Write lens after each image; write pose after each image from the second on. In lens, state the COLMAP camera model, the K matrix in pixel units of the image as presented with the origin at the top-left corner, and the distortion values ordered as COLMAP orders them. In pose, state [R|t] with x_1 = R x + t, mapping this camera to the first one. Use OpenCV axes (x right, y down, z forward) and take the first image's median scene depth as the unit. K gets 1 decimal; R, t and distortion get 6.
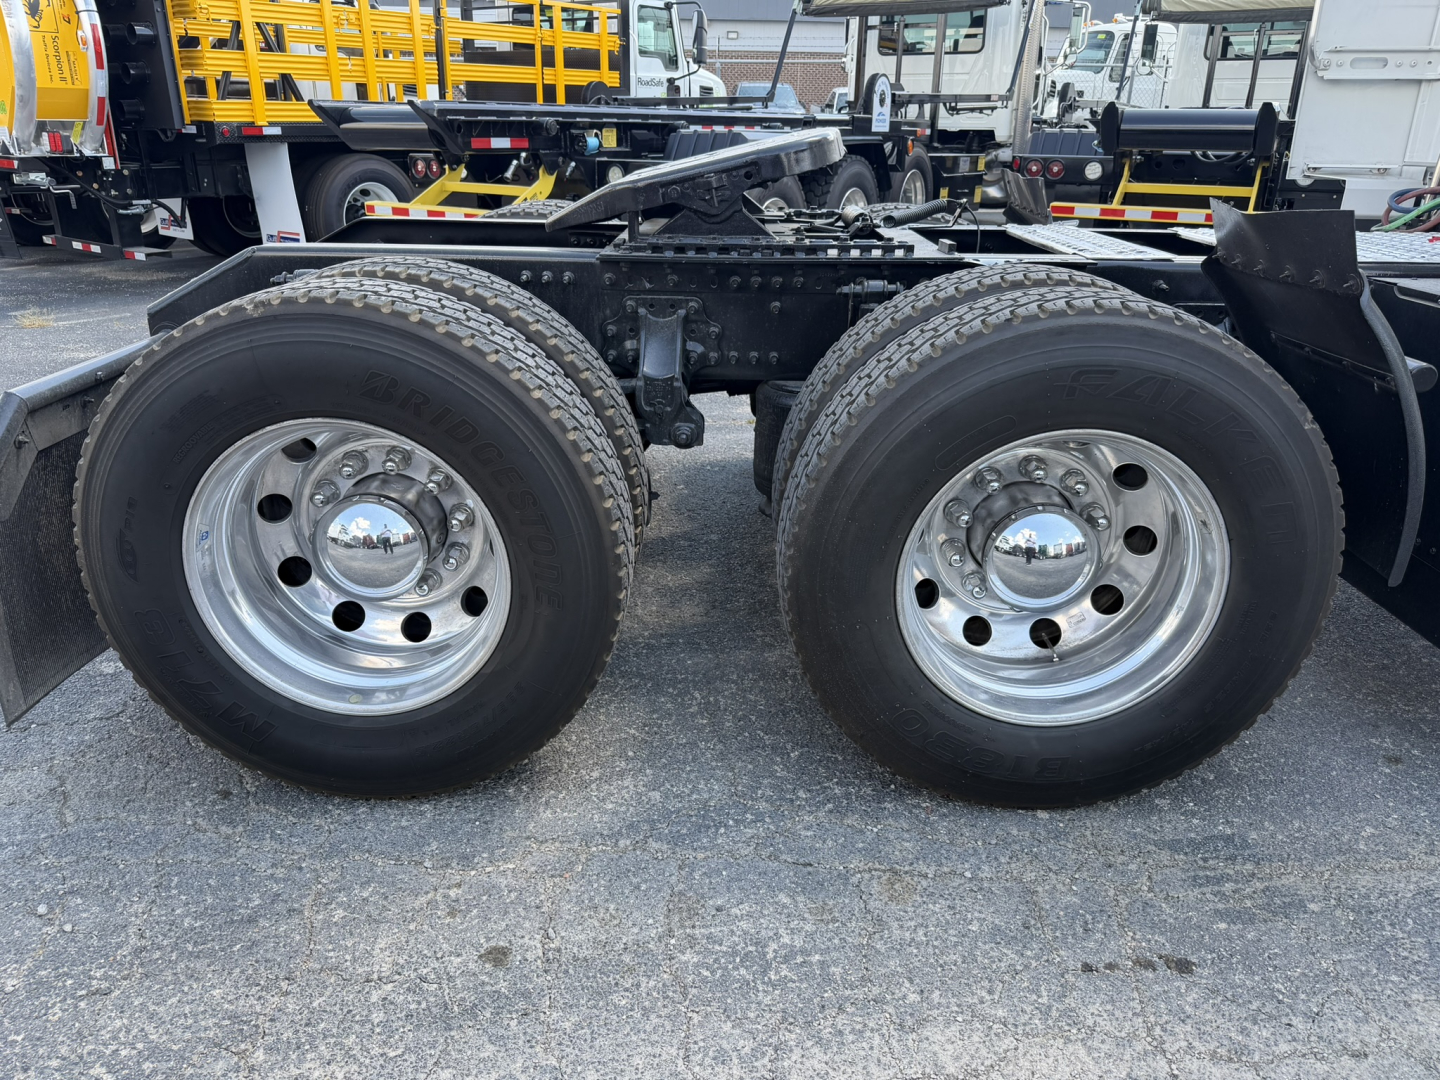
lens RADIAL K [[1031.1, 0, 719.0], [0, 1031.1, 535.7], [0, 0, 1]] dist [0.024962, -0.035706]
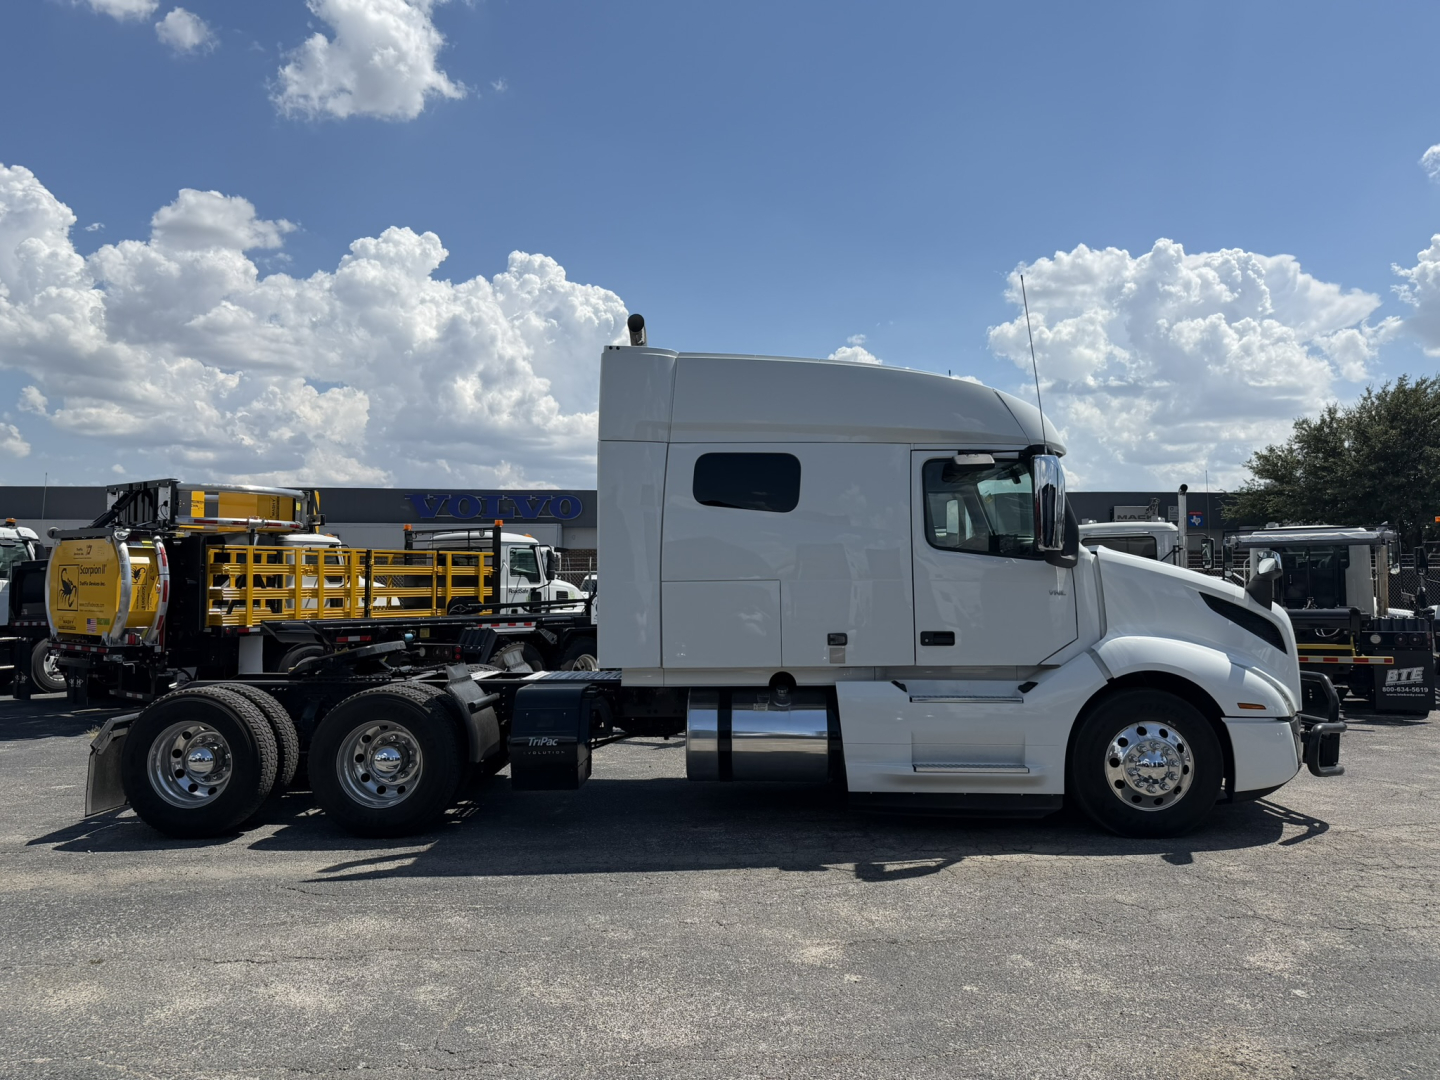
lens RADIAL K [[1031.1, 0, 718.0], [0, 1031.1, 528.5], [0, 0, 1]] dist [0.024962, -0.035706]
pose [[0.999737, -0.015088, -0.017242, 0.405825], [0.006275, 0.904090, -0.427297, 0.219353], [0.022036, 0.427076, 0.903947, -0.675311]]
